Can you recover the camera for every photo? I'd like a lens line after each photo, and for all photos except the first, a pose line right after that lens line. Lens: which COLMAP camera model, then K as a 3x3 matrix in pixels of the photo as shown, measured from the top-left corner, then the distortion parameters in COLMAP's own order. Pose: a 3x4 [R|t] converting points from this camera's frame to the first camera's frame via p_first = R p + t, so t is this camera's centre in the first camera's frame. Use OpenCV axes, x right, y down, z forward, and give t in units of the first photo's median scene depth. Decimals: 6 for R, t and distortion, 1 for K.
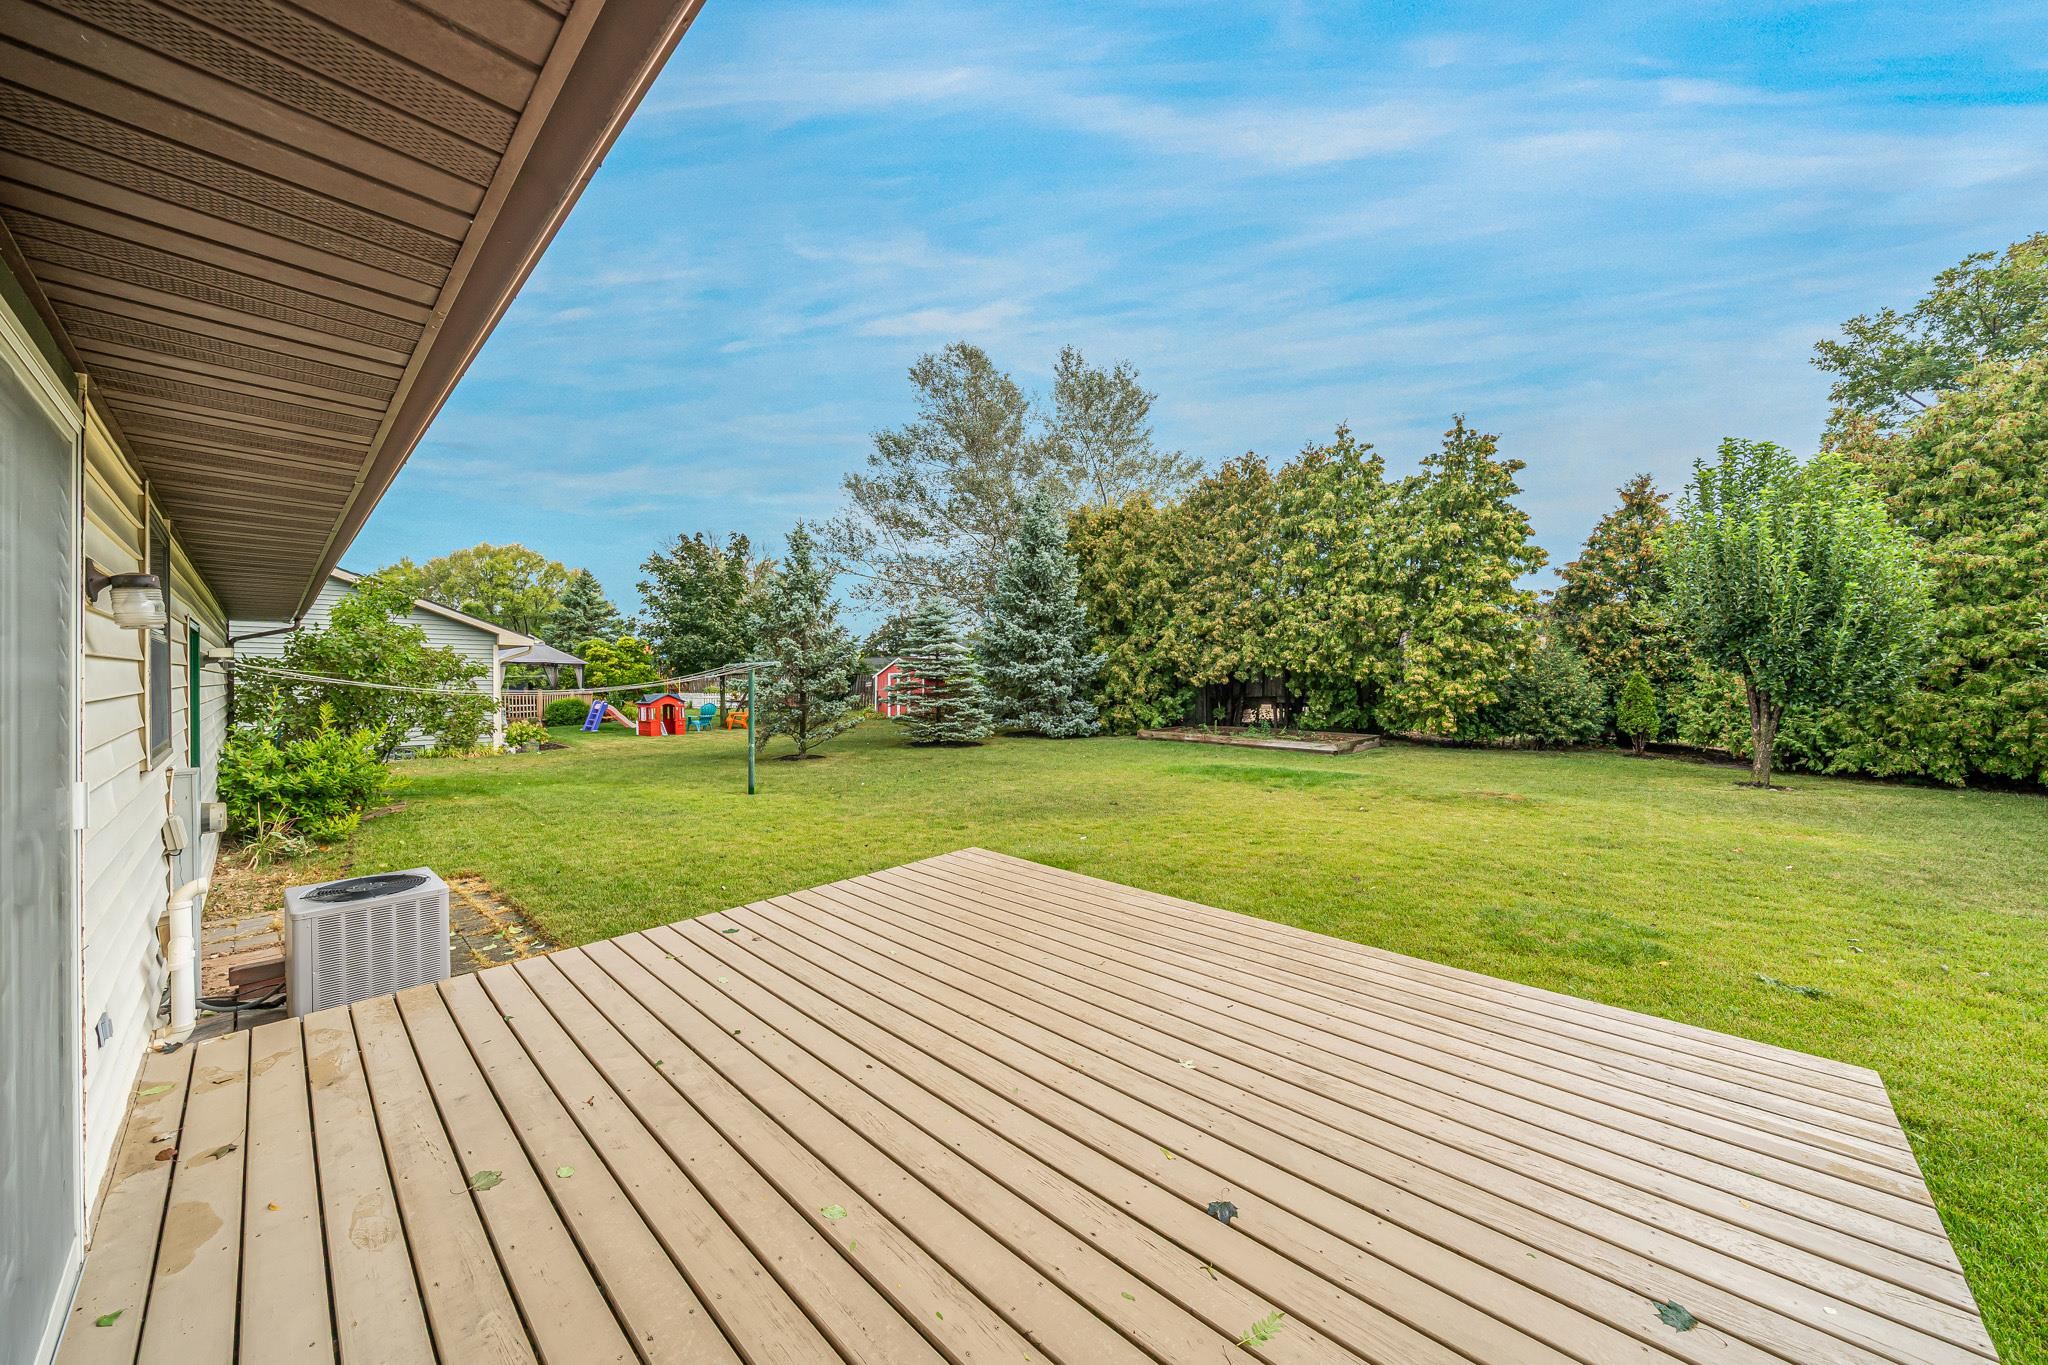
lens RADIAL K [[721.5, 0, 1011.2], [0, 721.5, 690.2], [0, 0, 1]] dist [-0.007560, 0.000013]
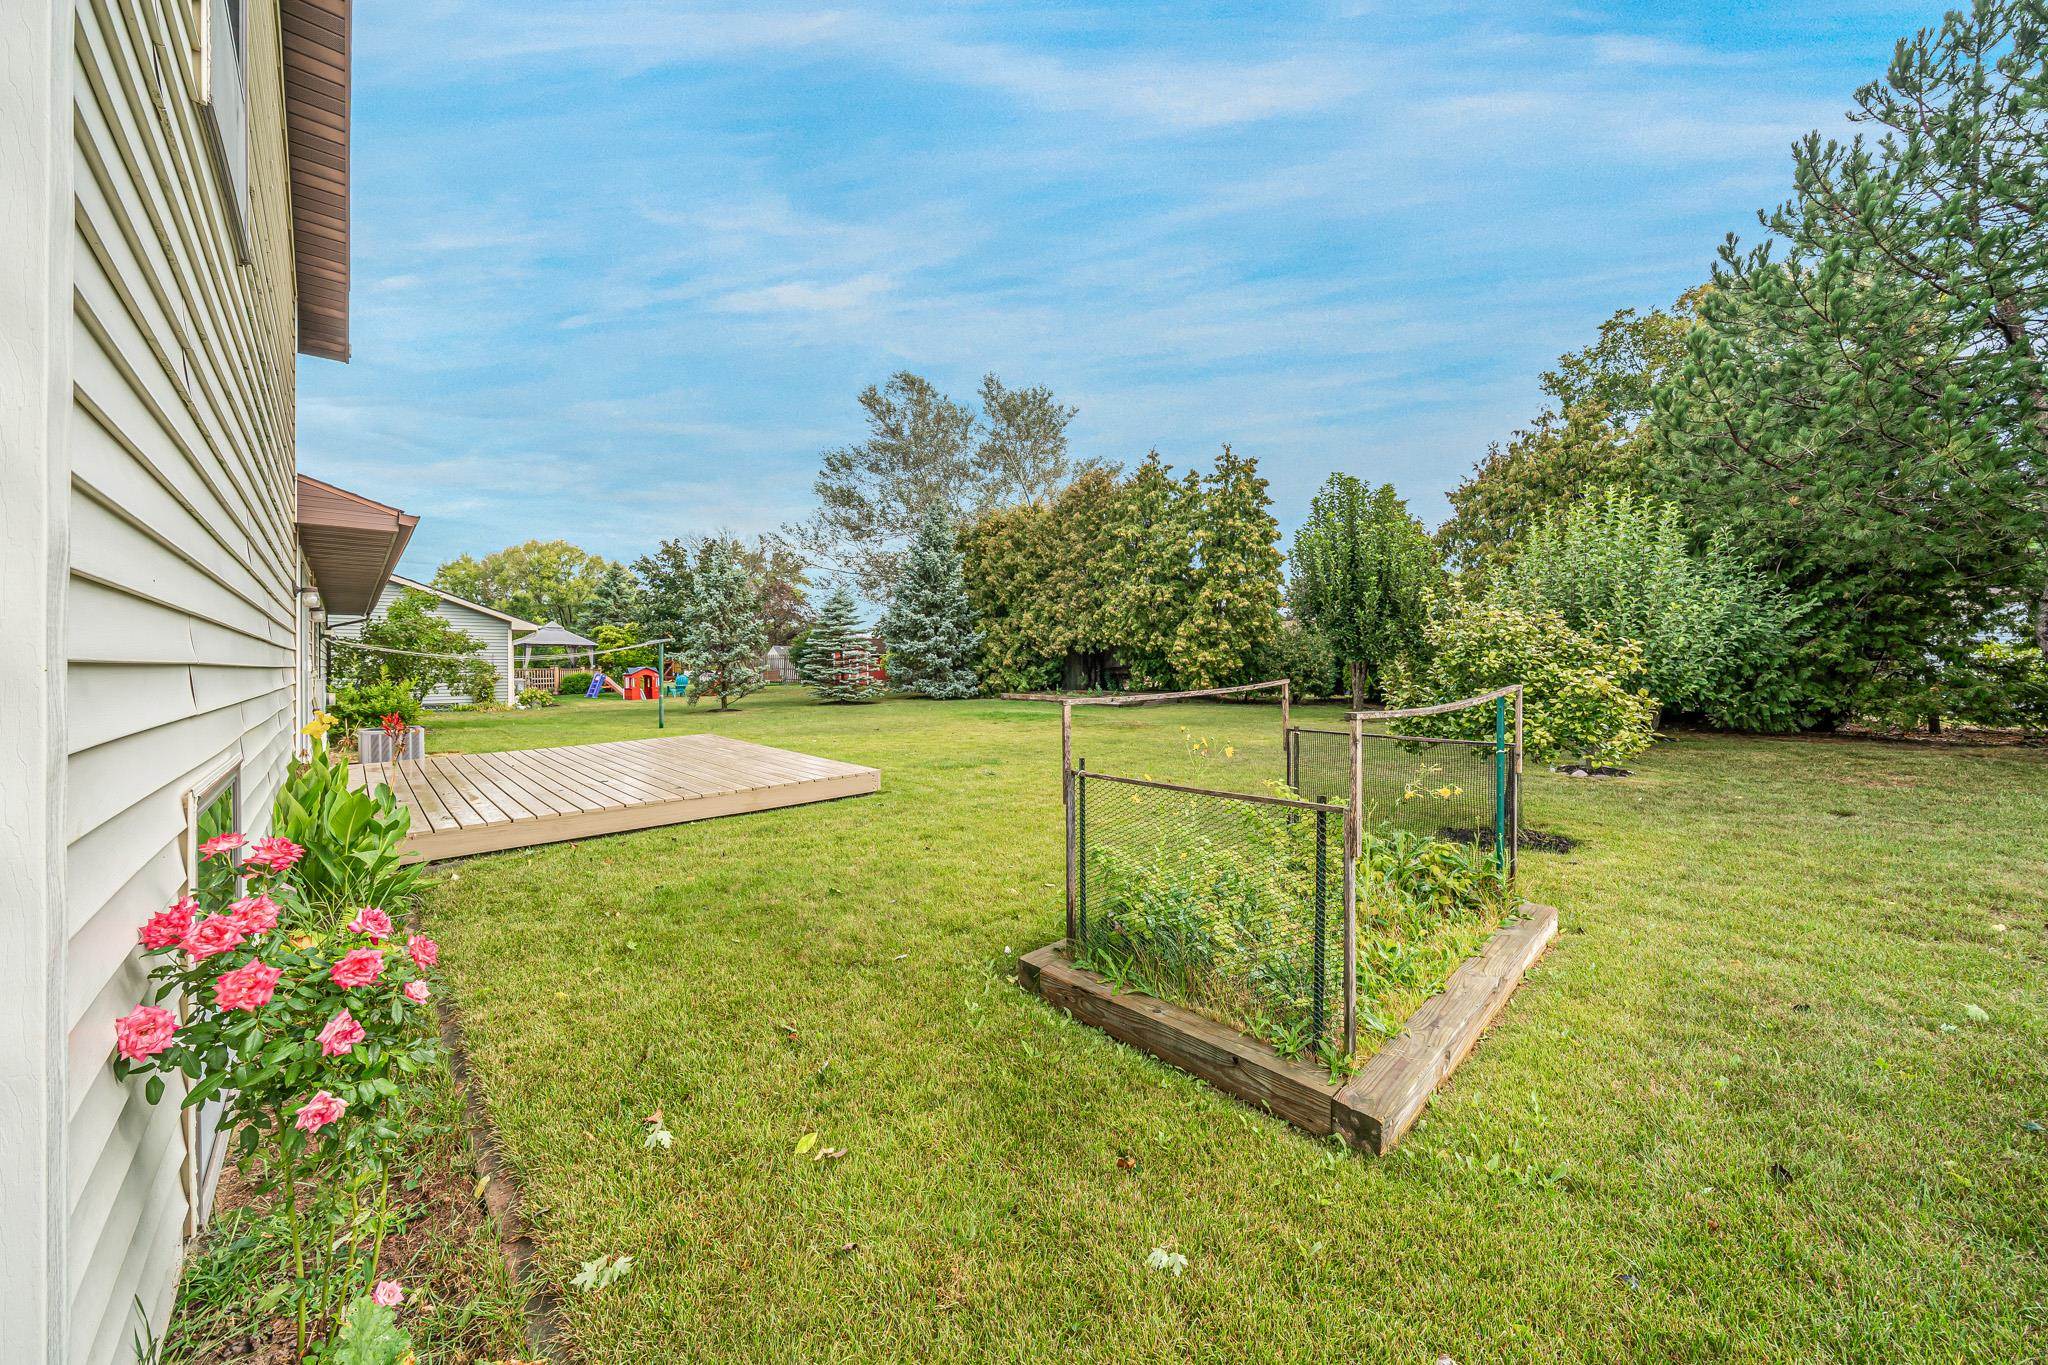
lens RADIAL K [[721.5, 0, 1012.3], [0, 721.5, 669.9], [0, 0, 1]] dist [-0.007560, 0.000013]
pose [[0.998374, -0.005795, -0.056708, 0.258781], [0.005561, 0.999975, -0.004284, 0.020216], [0.056731, 0.003962, 0.998382, -0.252423]]
